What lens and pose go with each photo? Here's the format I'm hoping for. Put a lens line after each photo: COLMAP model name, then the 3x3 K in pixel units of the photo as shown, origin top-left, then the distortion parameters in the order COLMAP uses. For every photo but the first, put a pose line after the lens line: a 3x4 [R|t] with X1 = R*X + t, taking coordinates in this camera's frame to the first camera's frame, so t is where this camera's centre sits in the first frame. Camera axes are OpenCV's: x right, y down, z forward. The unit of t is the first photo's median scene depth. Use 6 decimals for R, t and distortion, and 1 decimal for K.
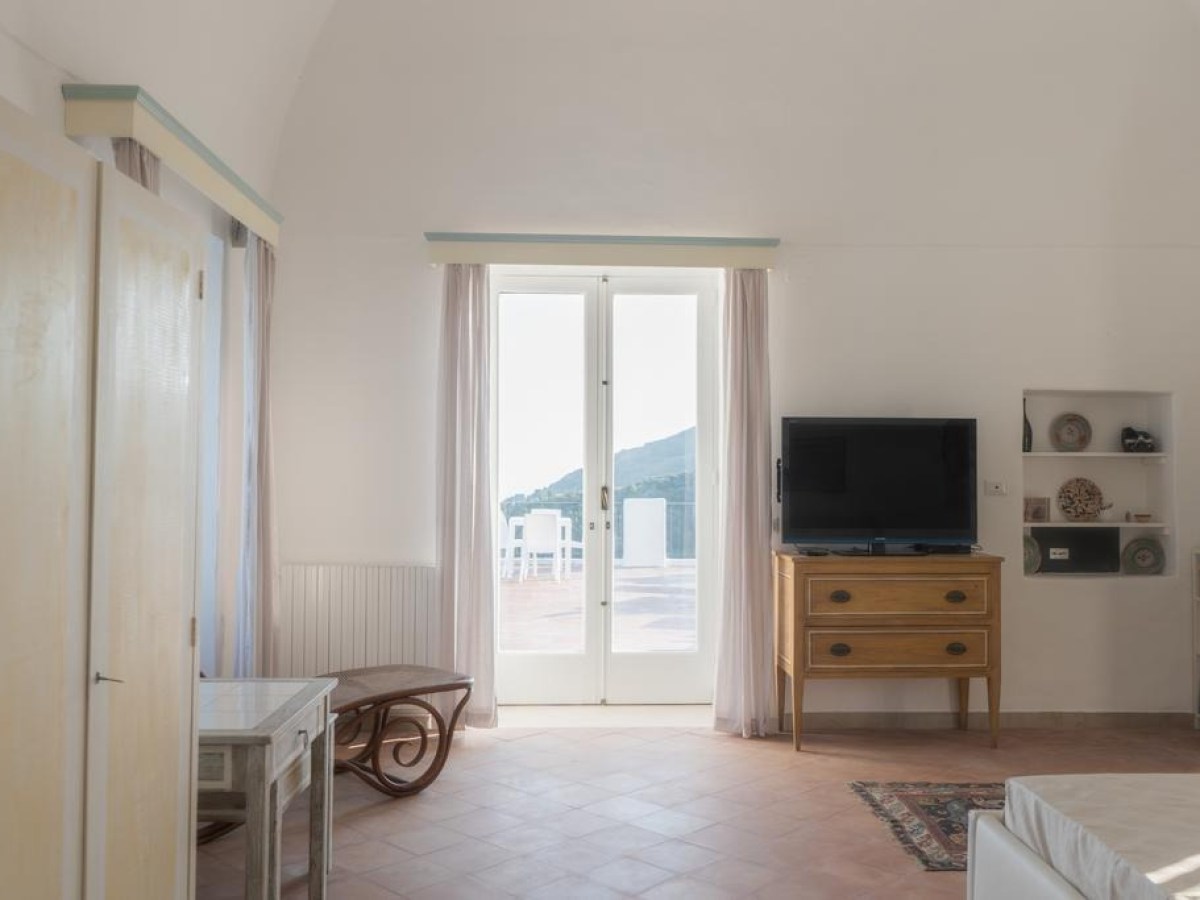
lens RADIAL K [[1080.5, 0, 600.0], [0, 1080.5, 450.0], [0, 0, 1]] dist [-0.009549, 0.010405]
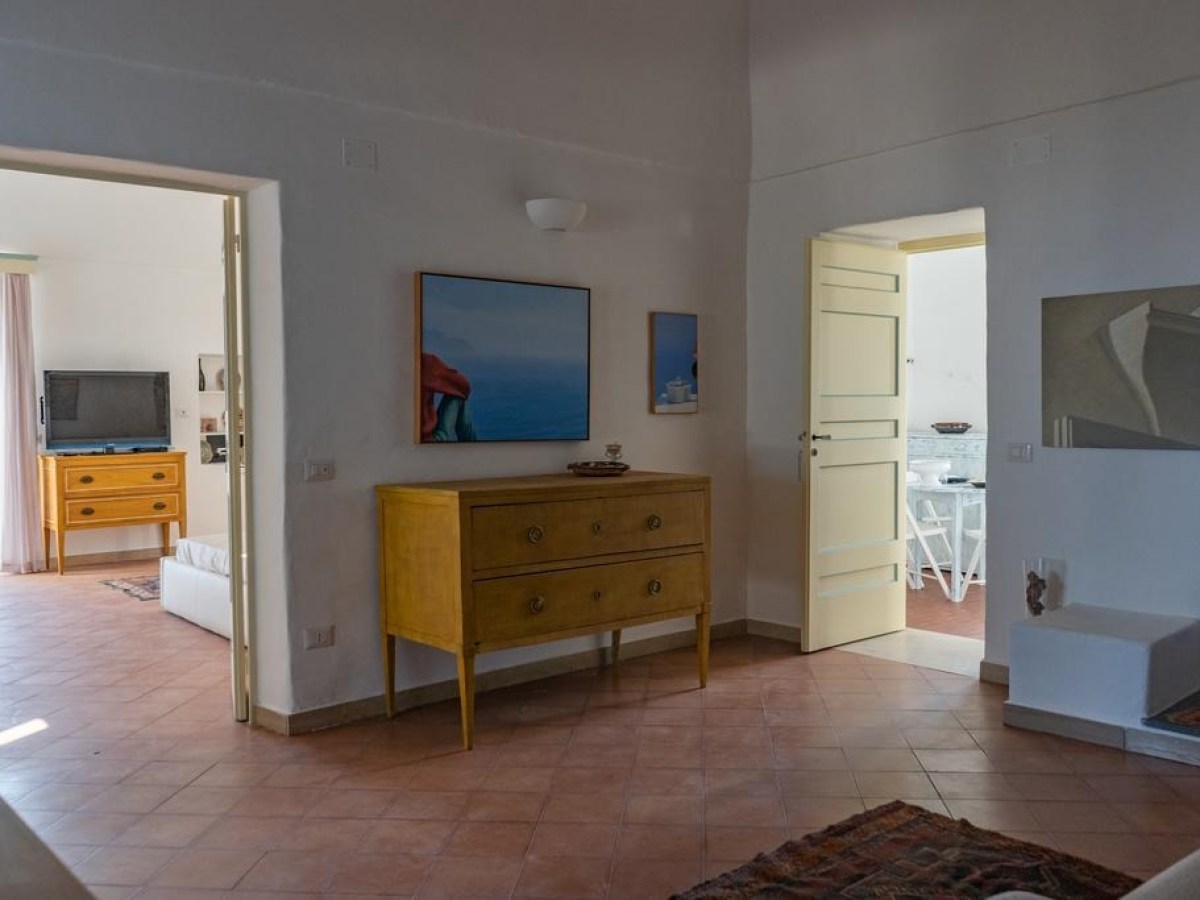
lens RADIAL K [[1080.5, 0, 600.0], [0, 1080.5, 450.0], [0, 0, 1]] dist [-0.009549, 0.010405]
pose [[0.771921, -0.039979, 0.634460, -0.209876], [-0.001294, 0.997920, 0.064456, -0.016587], [-0.635717, -0.050576, 0.770264, -0.744786]]
